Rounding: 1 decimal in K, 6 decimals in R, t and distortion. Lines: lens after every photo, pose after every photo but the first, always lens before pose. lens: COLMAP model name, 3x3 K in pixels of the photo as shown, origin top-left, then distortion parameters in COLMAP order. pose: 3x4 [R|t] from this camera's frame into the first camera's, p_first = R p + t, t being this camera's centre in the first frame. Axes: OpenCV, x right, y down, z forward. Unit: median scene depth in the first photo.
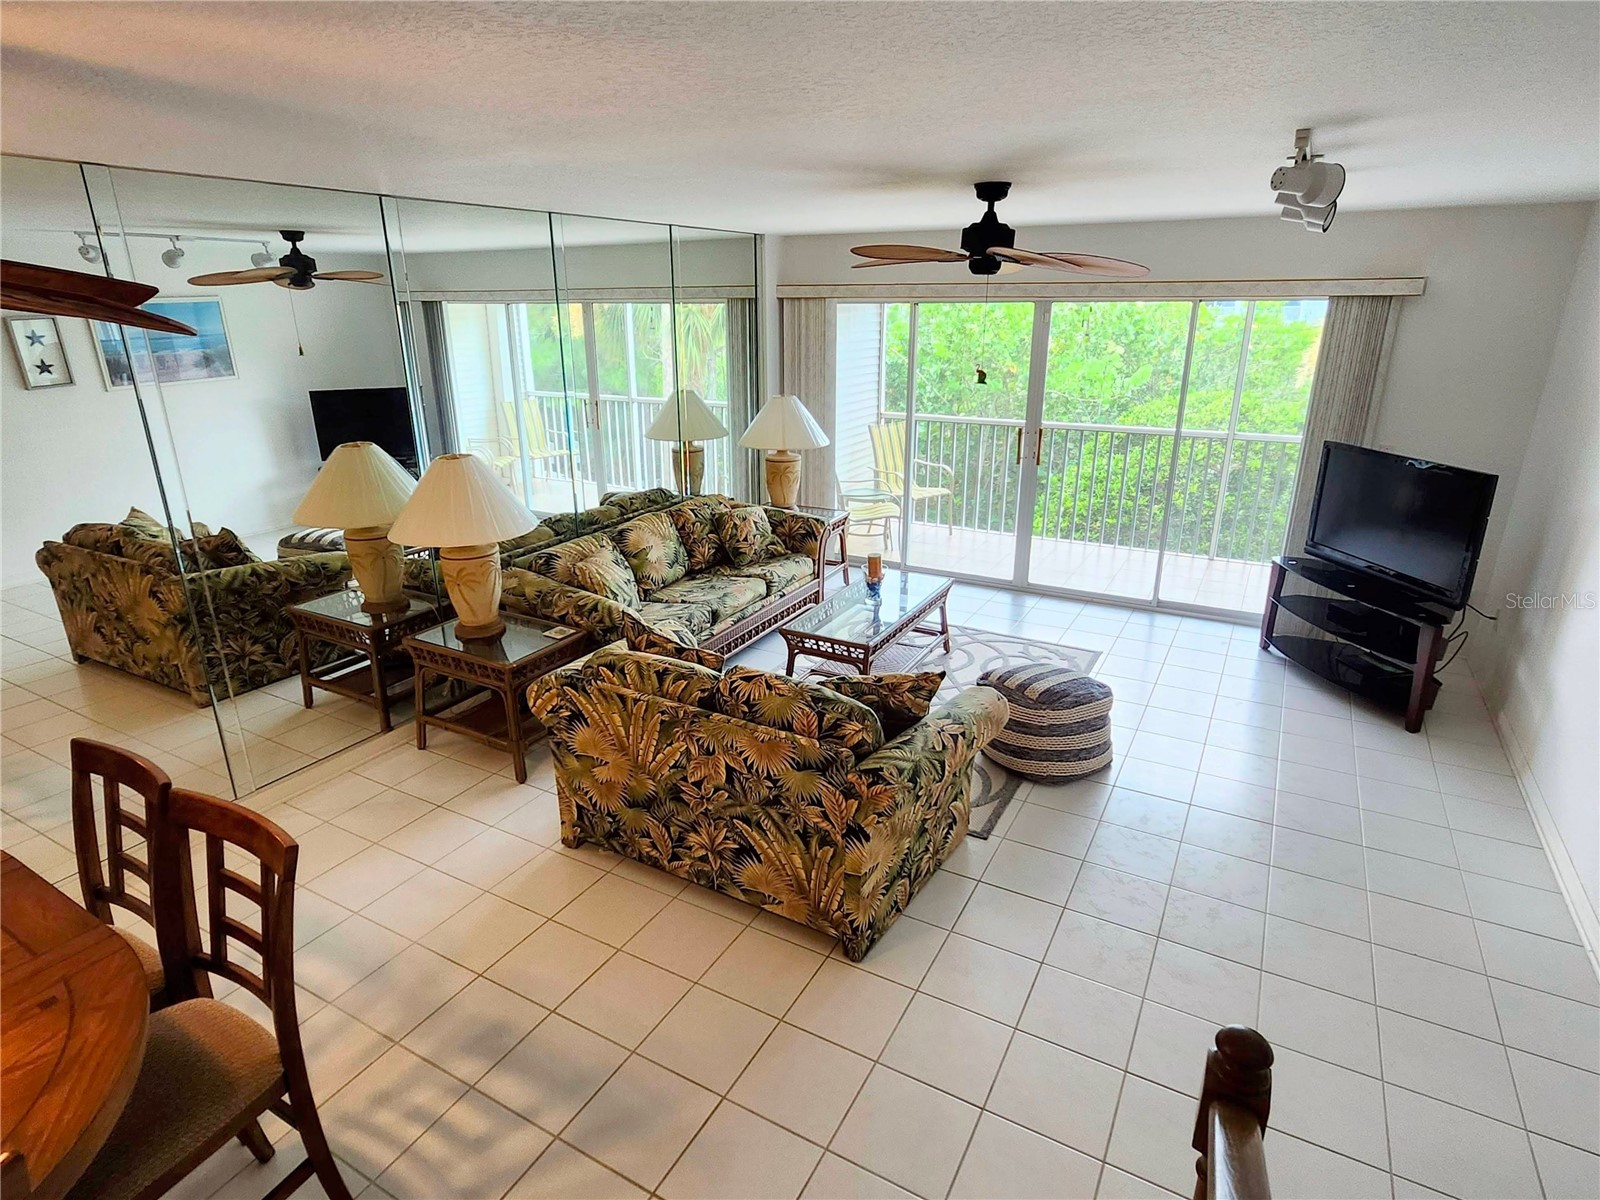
lens RADIAL K [[782.5, 0, 759.6], [0, 782.5, 595.7], [0, 0, 1]] dist [0.002723, 0.000884]
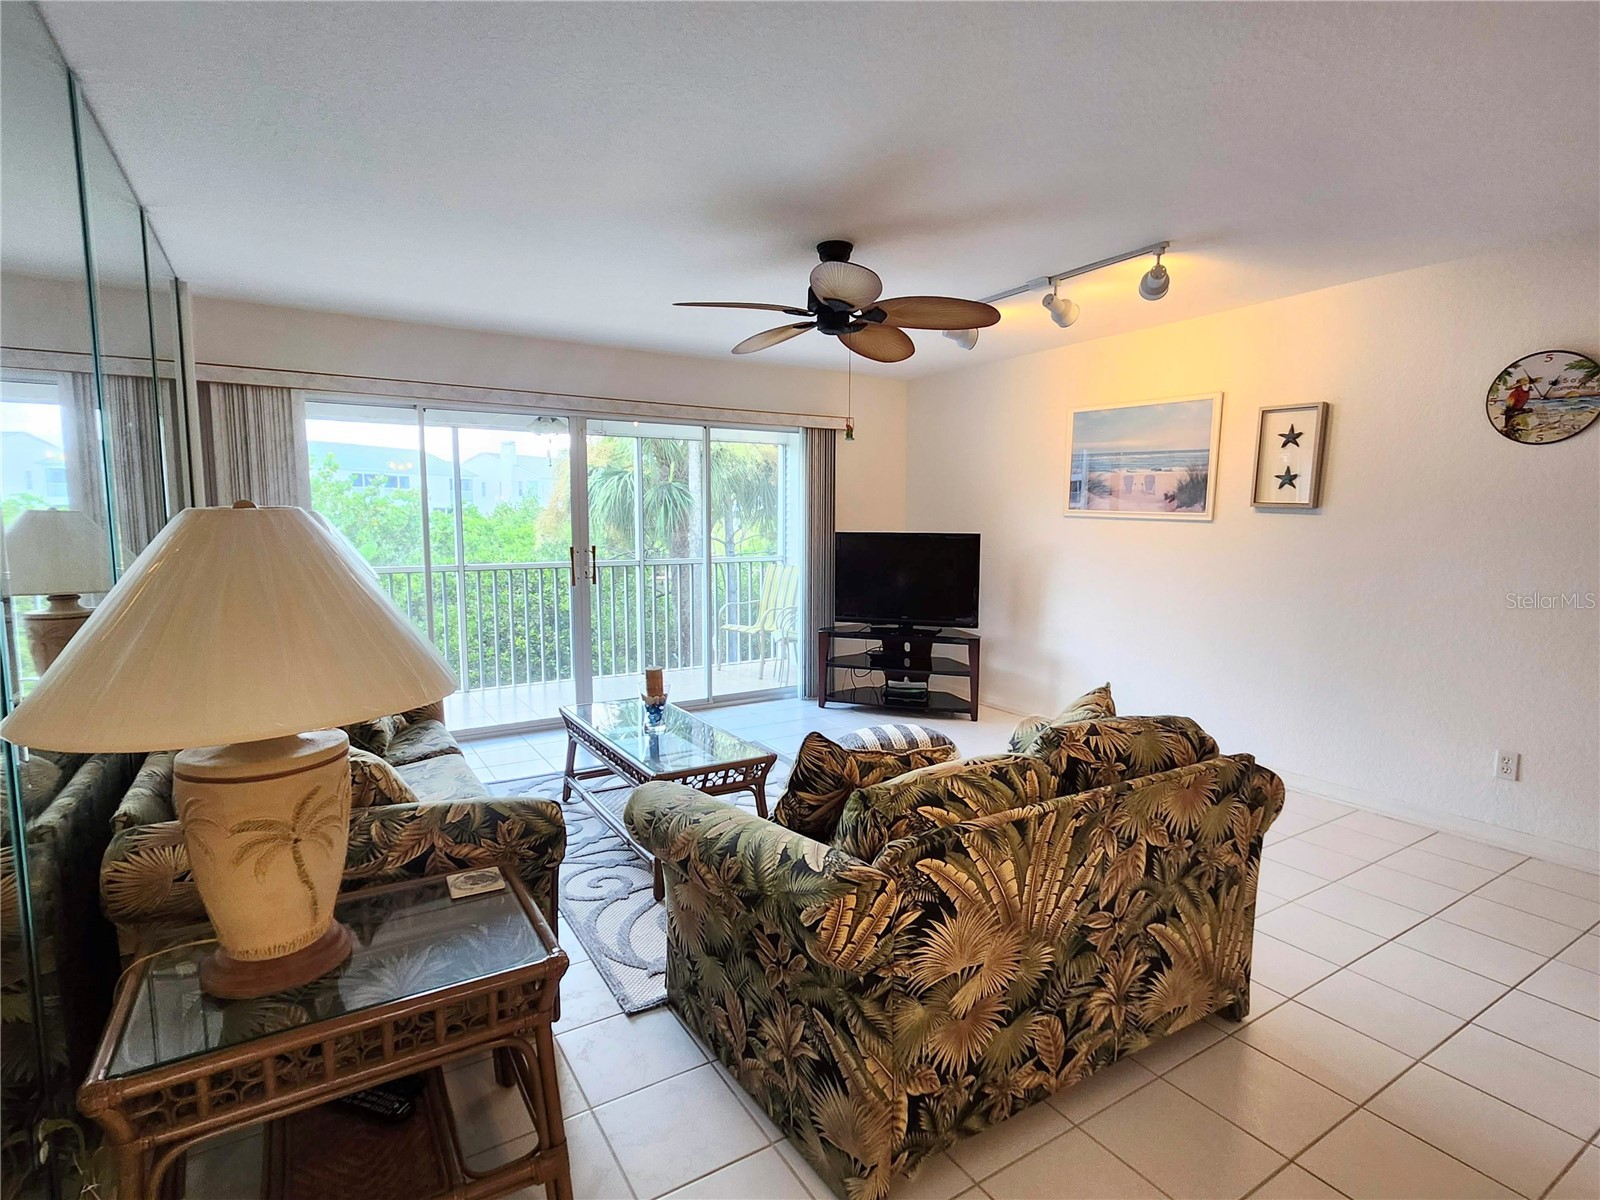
lens RADIAL K [[782.5, 0, 759.6], [0, 782.5, 595.7], [0, 0, 1]] dist [0.002723, 0.000884]
pose [[0.523364, -0.081270, 0.848225, -0.794235], [0.278375, 0.957130, -0.080055, -0.047897], [-0.805356, 0.278022, 0.523551, 0.808124]]
